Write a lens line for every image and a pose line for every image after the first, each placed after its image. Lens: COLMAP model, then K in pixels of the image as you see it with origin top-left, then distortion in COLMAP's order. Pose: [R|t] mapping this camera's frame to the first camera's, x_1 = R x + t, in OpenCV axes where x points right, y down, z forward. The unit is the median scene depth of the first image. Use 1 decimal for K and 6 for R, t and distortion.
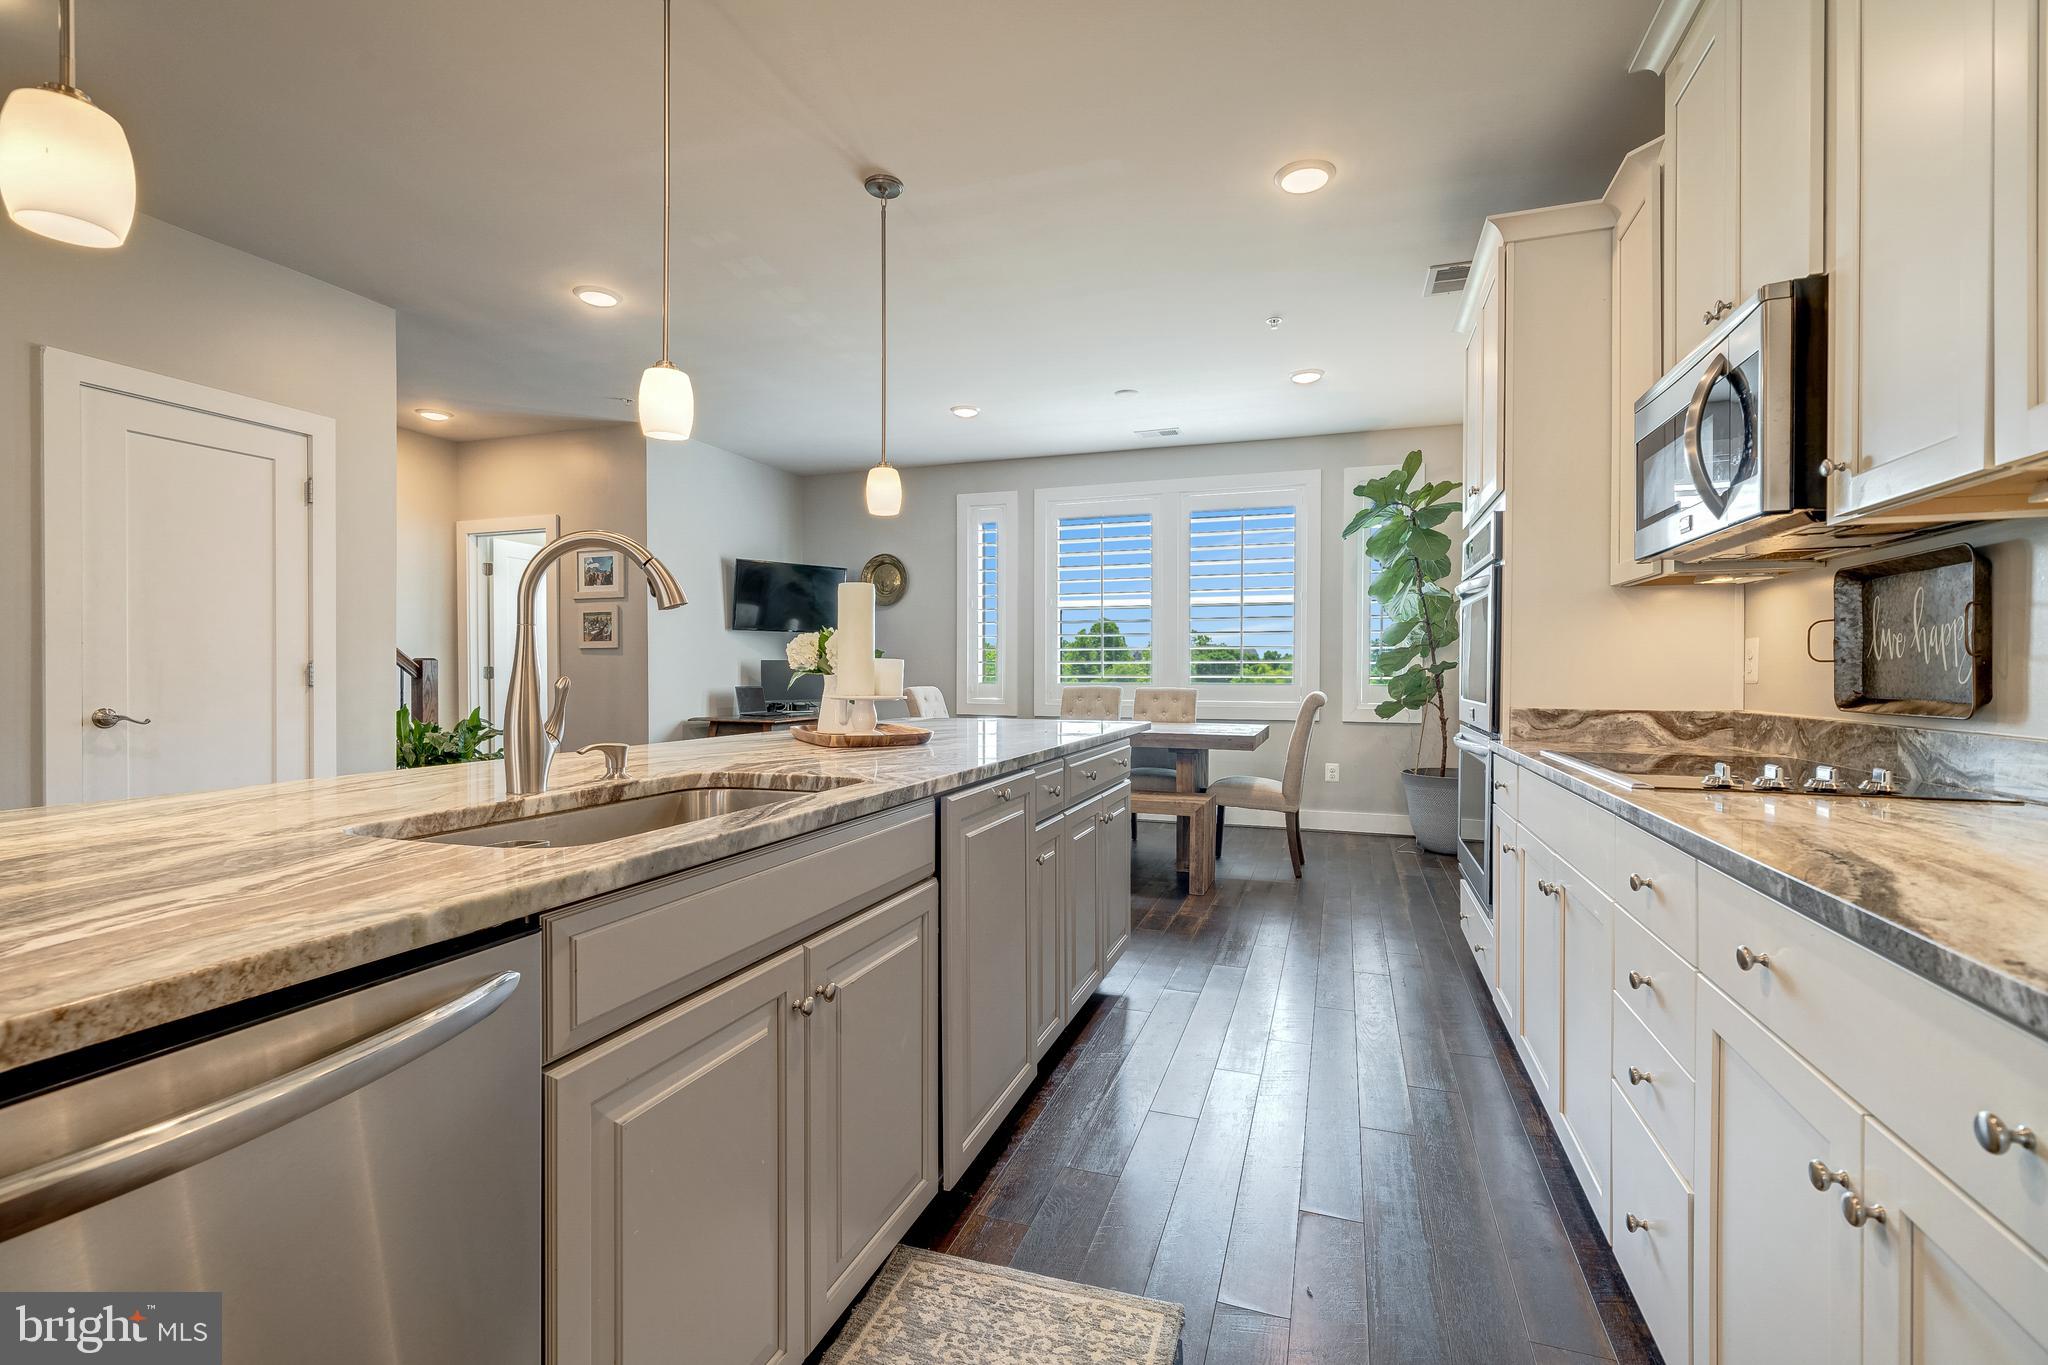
lens RADIAL K [[939.1, 0, 1009.8], [0, 939.1, 673.3], [0, 0, 1]] dist [0.003552, 0.000326]
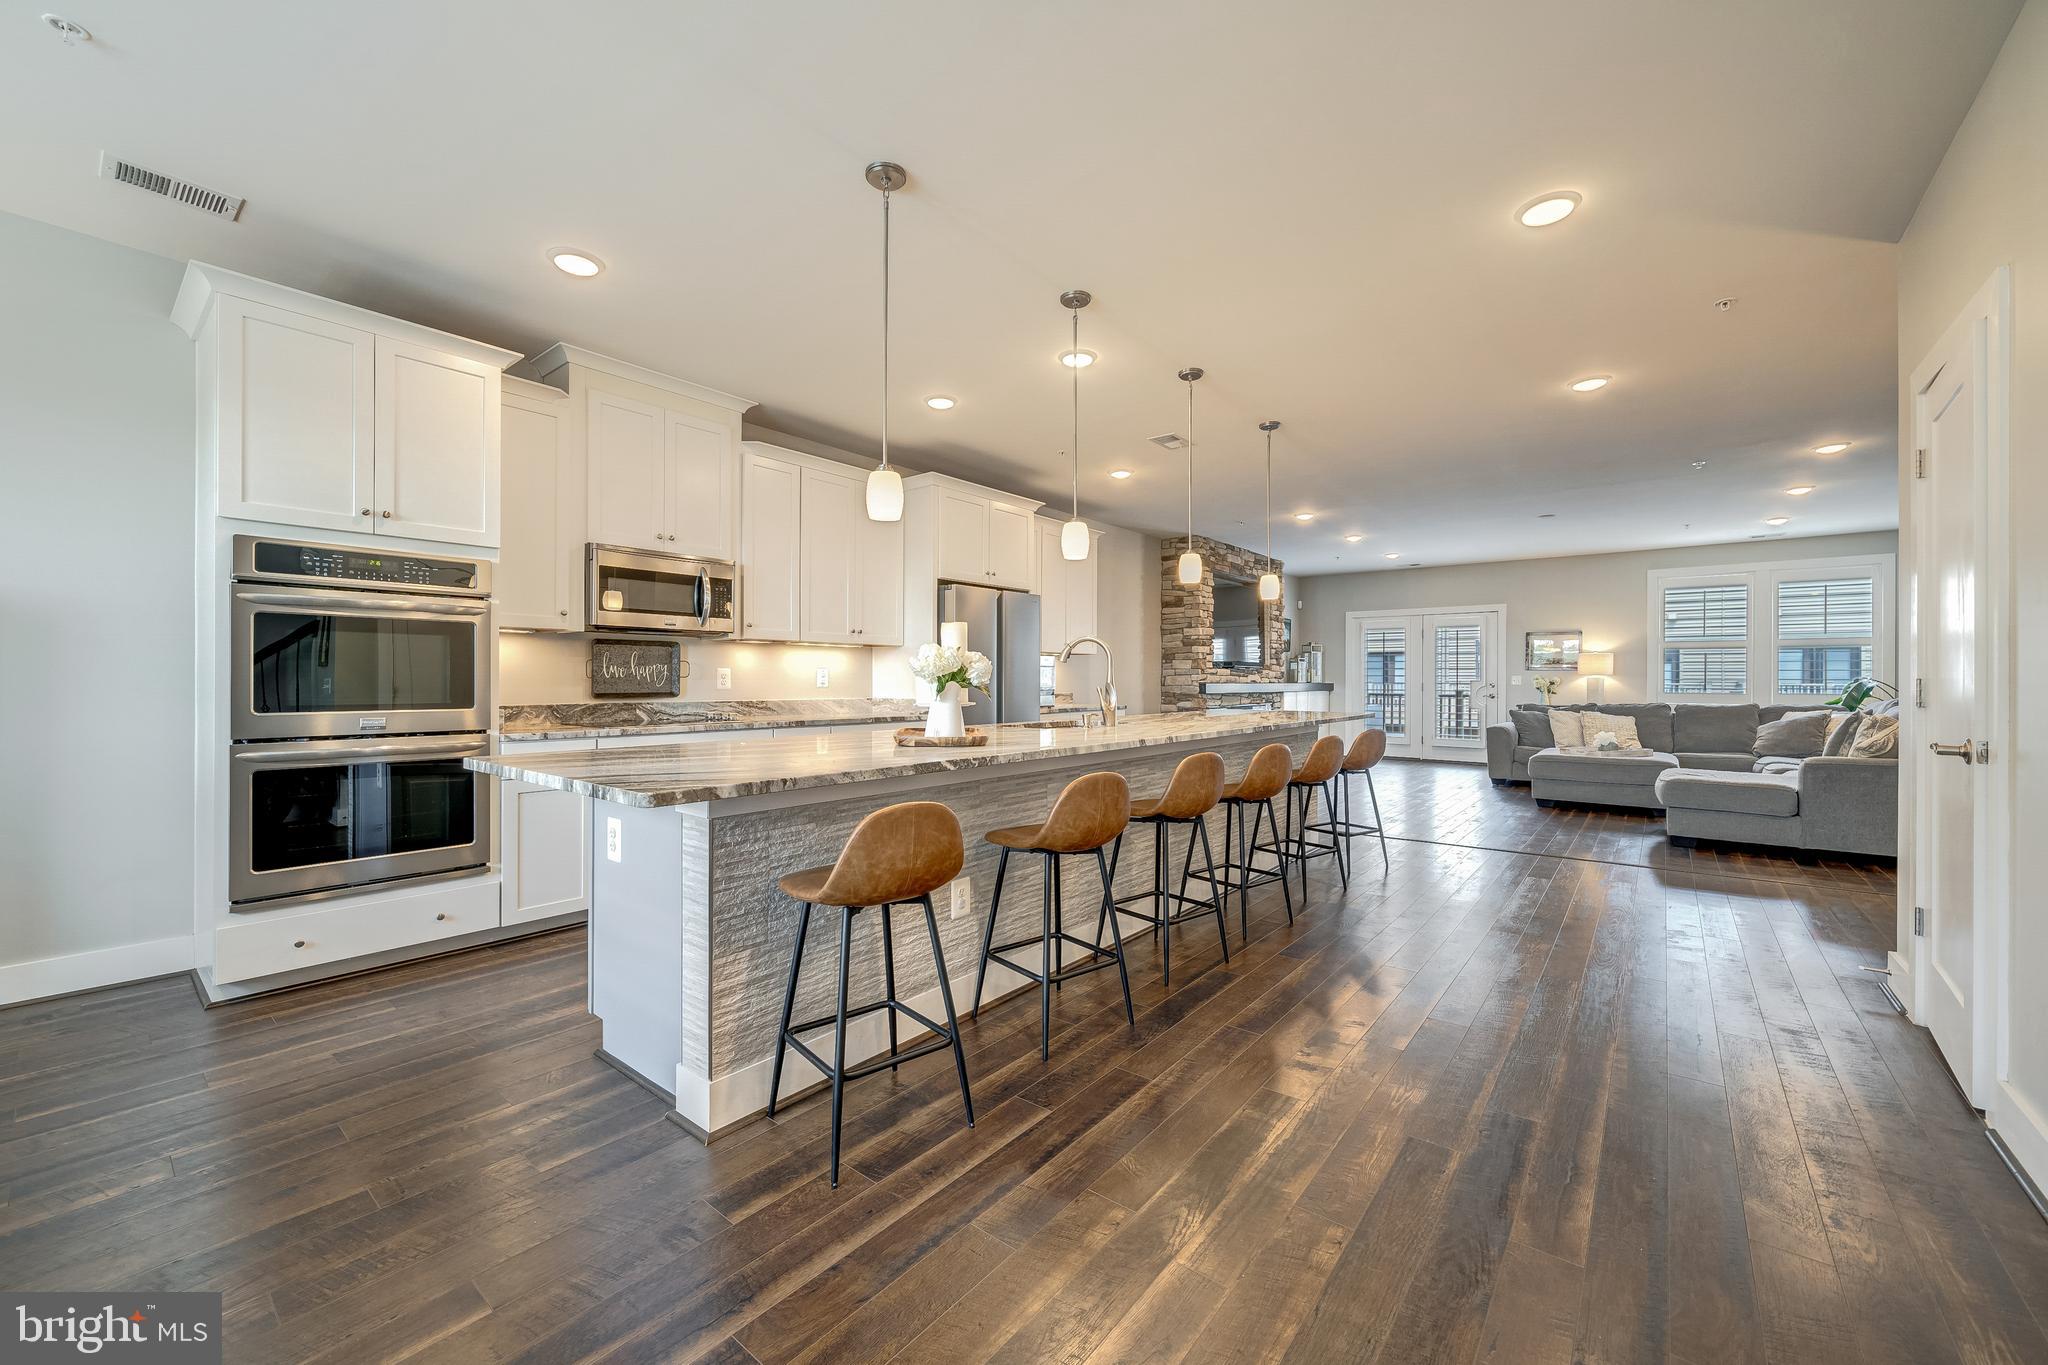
lens RADIAL K [[810.5, 0, 1037.3], [0, 810.5, 680.3], [0, 0, 1]] dist [-0.013989, -0.000011]
pose [[-0.947883, 0.000163, 0.318618, -0.270382], [0.000724, 0.999998, 0.001642, -0.003120], [-0.318617, 0.001788, -0.947882, 0.837696]]
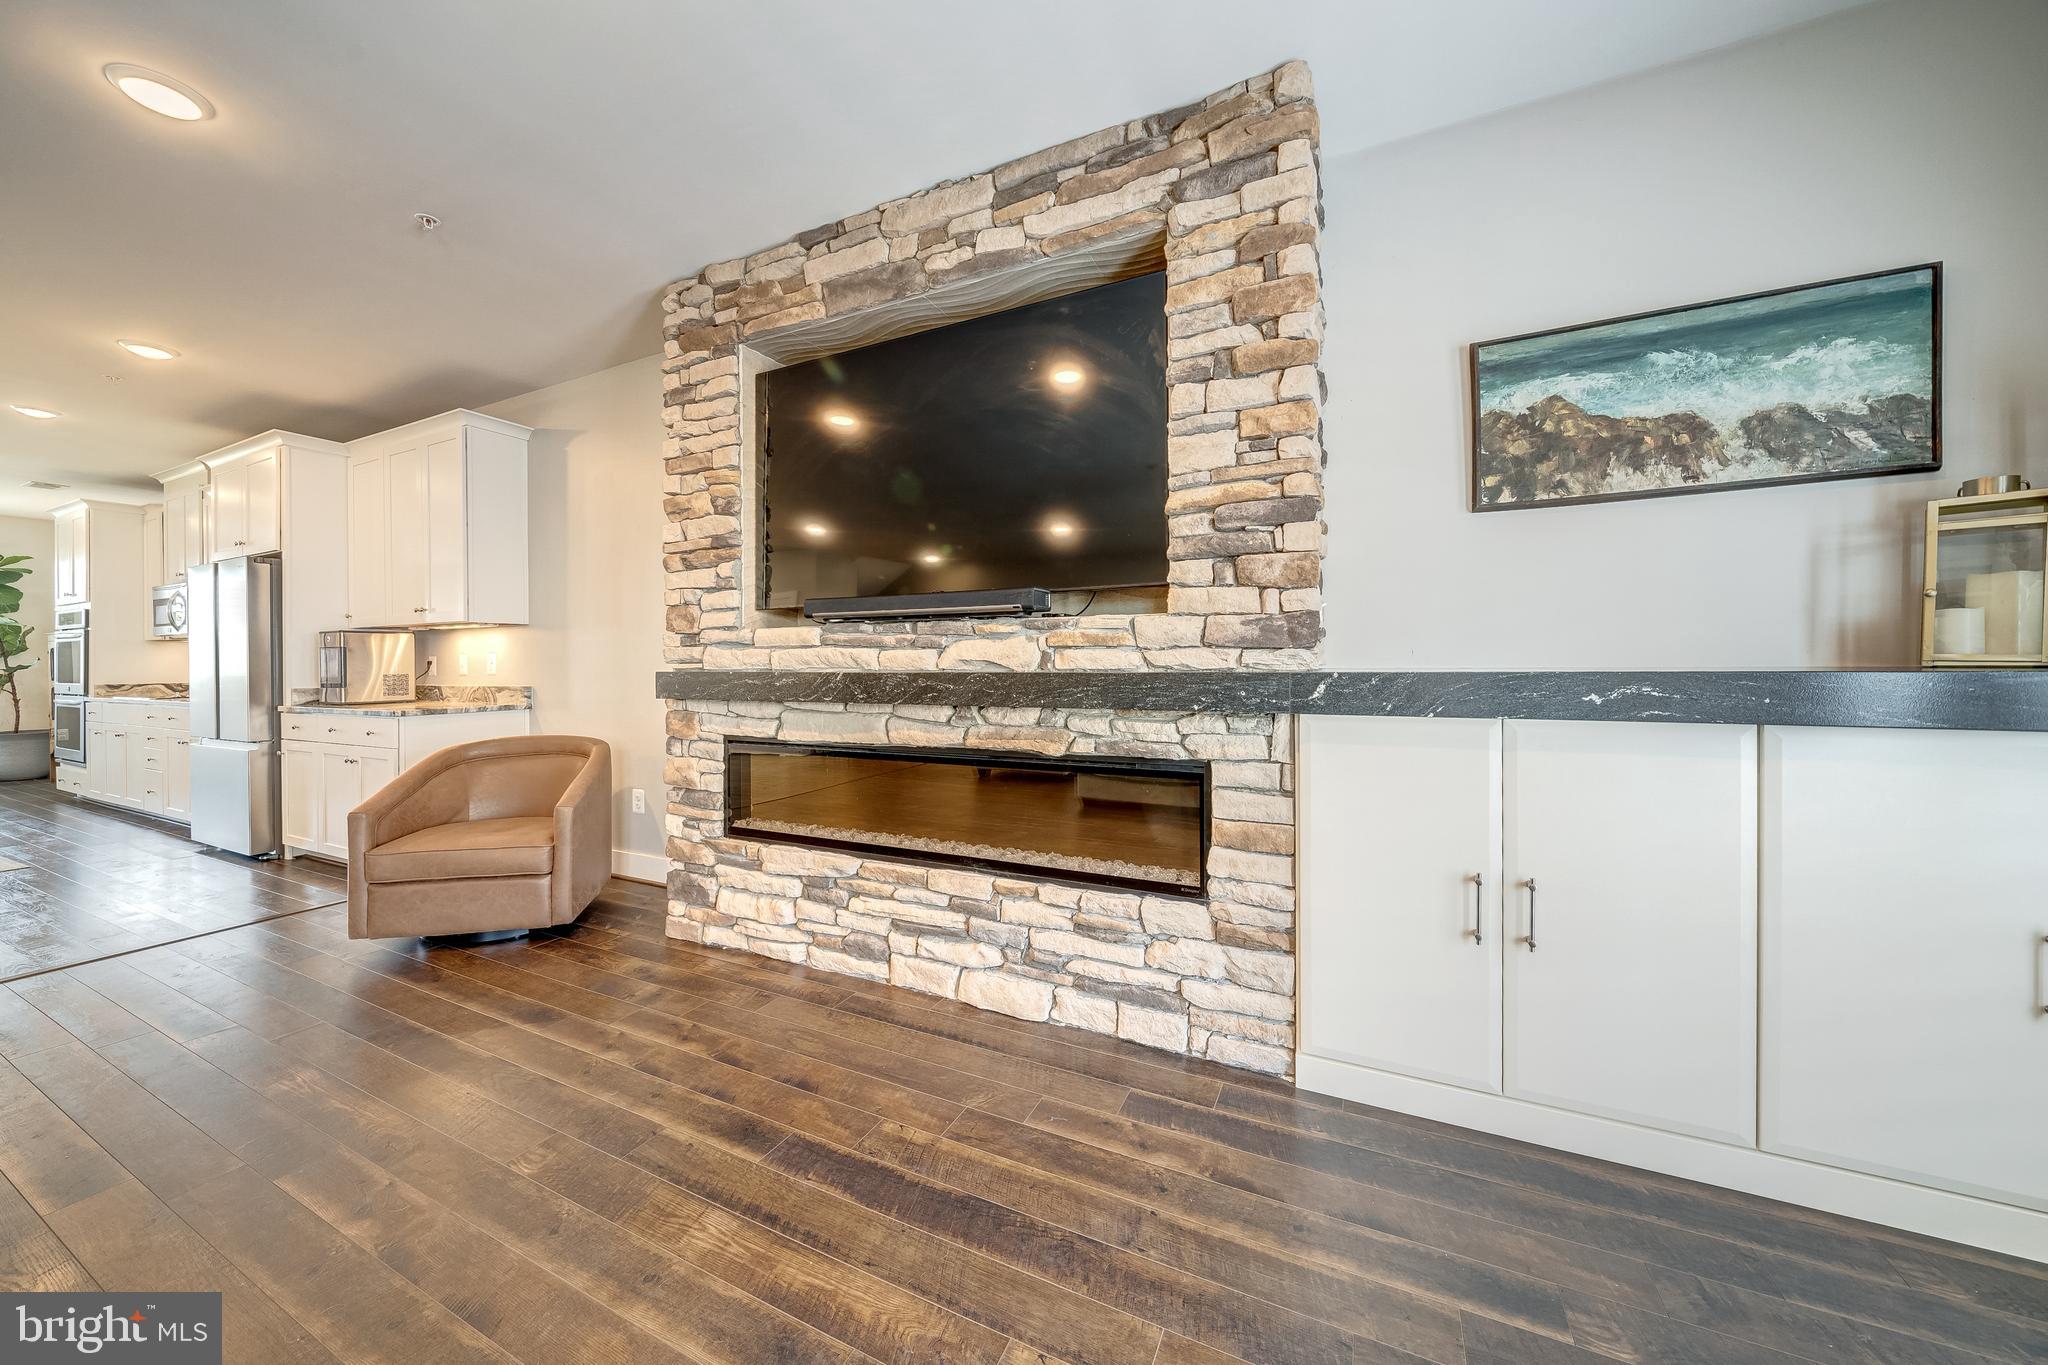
lens RADIAL K [[720.3, 0, 1023.8], [0, 720.3, 665.3], [0, 0, 1]] dist [-0.008359, 0.000039]
pose [[0.110888, -0.001854, 0.993831, -0.535857], [0.008314, 0.999965, 0.000938, 0.002260], [-0.993798, 0.008158, 0.110899, -0.892700]]
